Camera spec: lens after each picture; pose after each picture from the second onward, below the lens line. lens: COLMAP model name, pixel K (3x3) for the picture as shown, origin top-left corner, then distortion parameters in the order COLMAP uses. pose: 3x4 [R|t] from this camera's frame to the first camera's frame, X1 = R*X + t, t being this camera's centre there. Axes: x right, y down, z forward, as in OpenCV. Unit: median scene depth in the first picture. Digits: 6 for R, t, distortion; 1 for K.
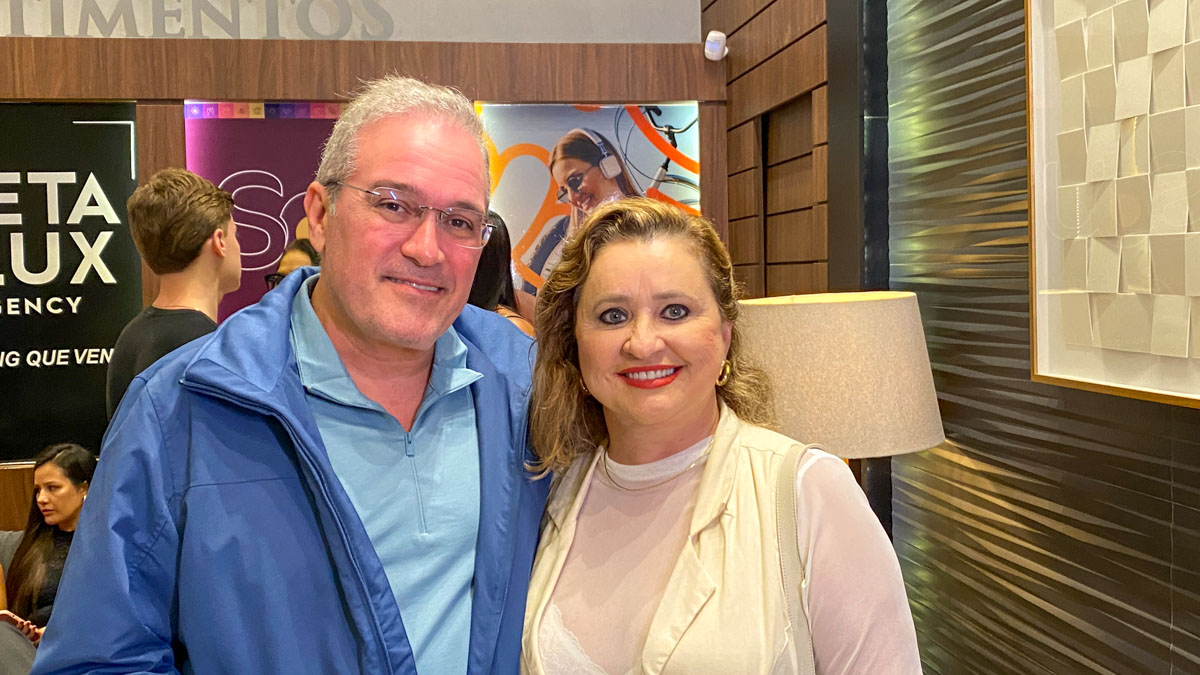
lens RADIAL K [[1296.4, 0, 605.6], [0, 1296.4, 337.4], [0, 0, 1]] dist [0.010460, 0.000000]
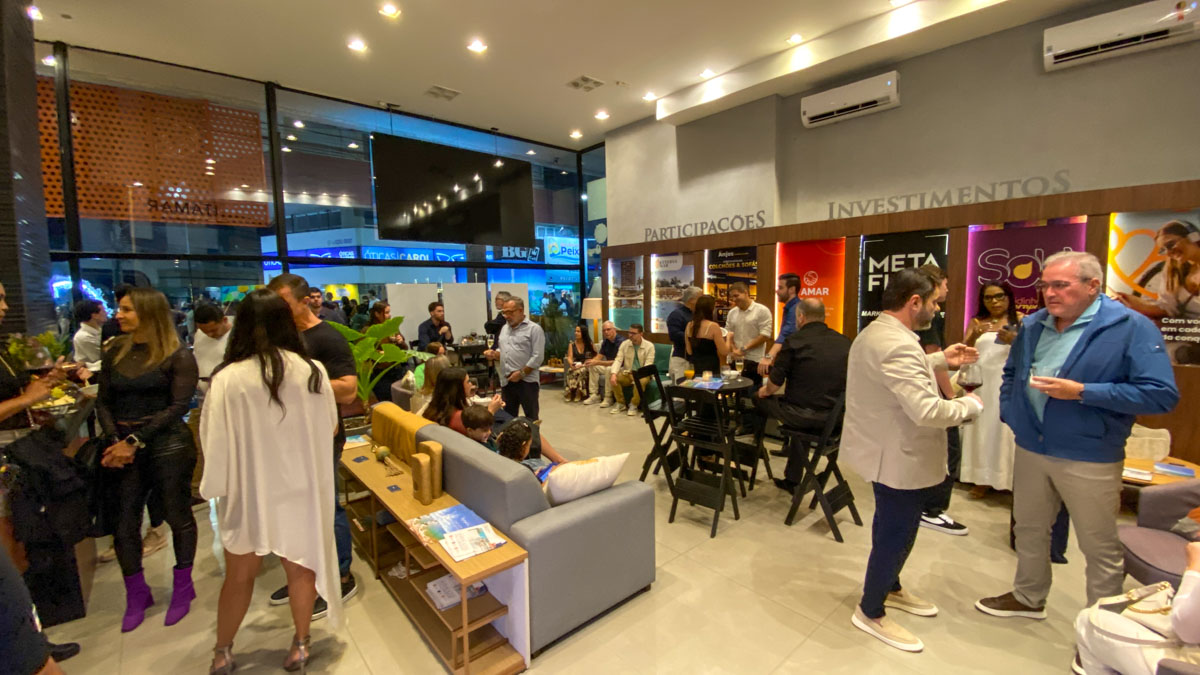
lens RADIAL K [[479.2, 0, 575.0], [0, 479.2, 345.8], [0, 0, 1]] dist [-0.033307, -0.002200]
pose [[0.510565, 0.098537, -0.854175, 0.129215], [-0.020948, 0.994542, 0.102208, -0.007480], [0.859584, -0.034290, 0.509842, -0.261873]]
